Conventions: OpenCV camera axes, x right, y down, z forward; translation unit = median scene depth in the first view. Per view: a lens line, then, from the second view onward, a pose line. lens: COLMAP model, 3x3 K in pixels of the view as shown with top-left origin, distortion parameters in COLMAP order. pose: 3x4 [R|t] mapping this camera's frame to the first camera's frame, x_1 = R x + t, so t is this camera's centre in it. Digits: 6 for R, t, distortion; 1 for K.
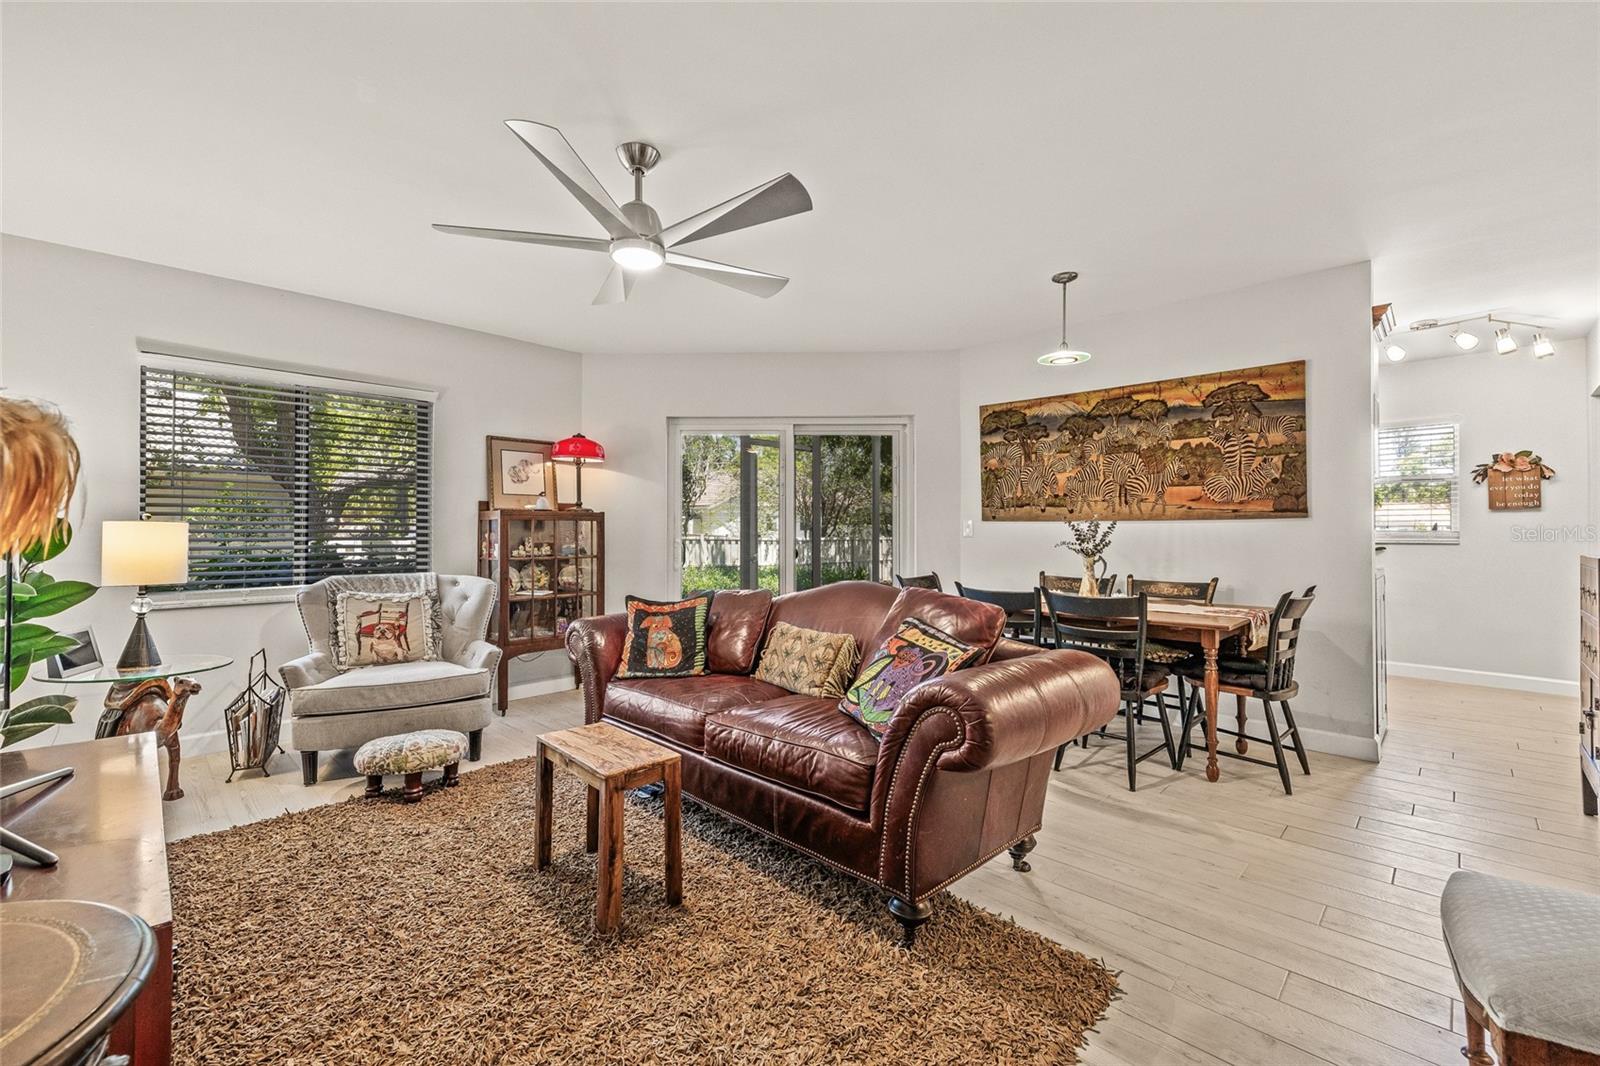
lens RADIAL K [[674.4, 0, 766.5], [0, 674.4, 528.9], [0, 0, 1]] dist [0.004287, -0.000536]
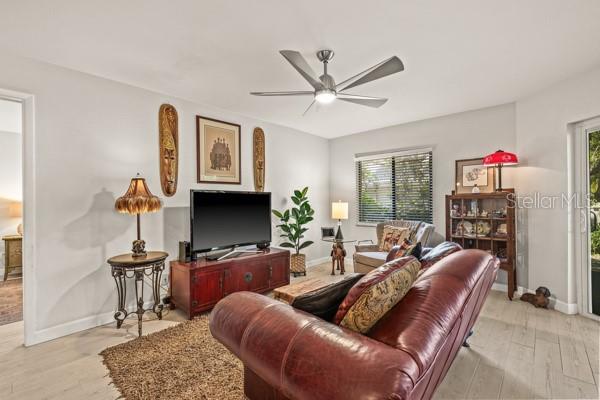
lens RADIAL K [[264.5, 0, 302.1], [0, 264.5, 202.8], [0, 0, 1]] dist [-0.003054, 0.000171]
pose [[0.068343, 0.003314, -0.997656, 0.439585], [0.019328, 0.999802, 0.004645, -0.015173], [0.997475, -0.019600, 0.068265, 0.481960]]
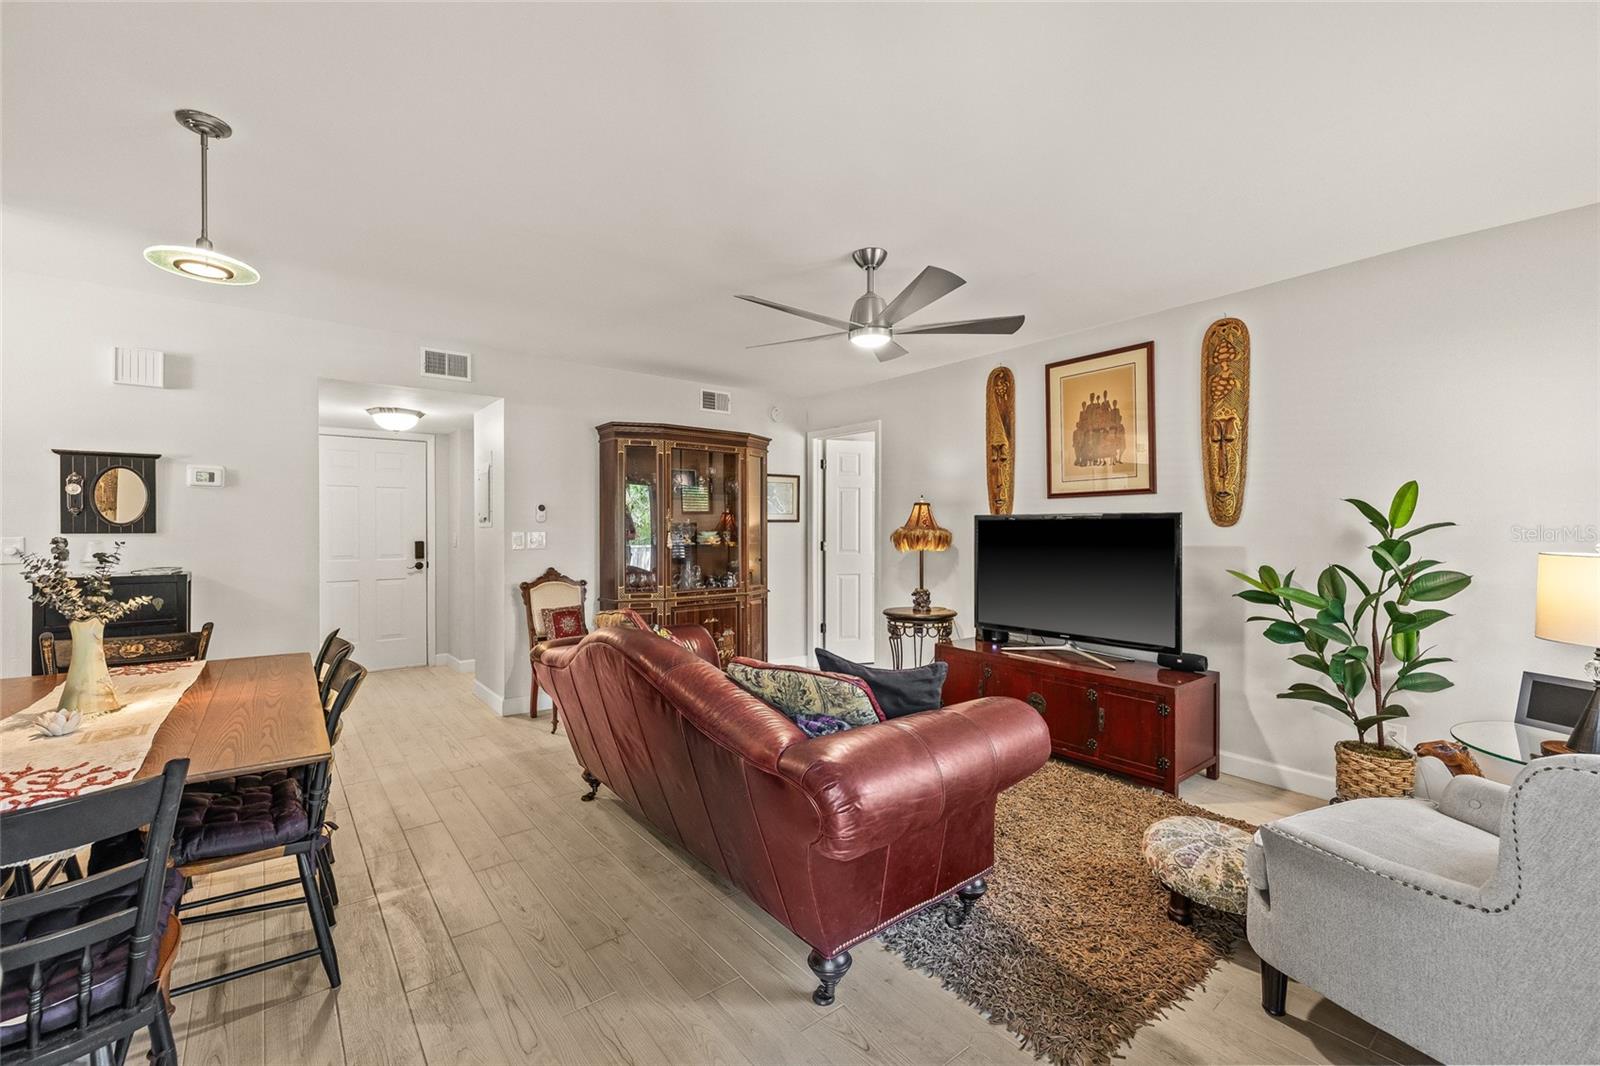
lens RADIAL K [[674.4, 0, 791.2], [0, 674.4, 536.6], [0, 0, 1]] dist [0.004287, -0.000536]
pose [[-0.995622, -0.001587, 0.093452, -0.084819], [-0.001106, 0.999986, 0.005197, -0.025003], [-0.093459, 0.005071, -0.995610, 1.280480]]
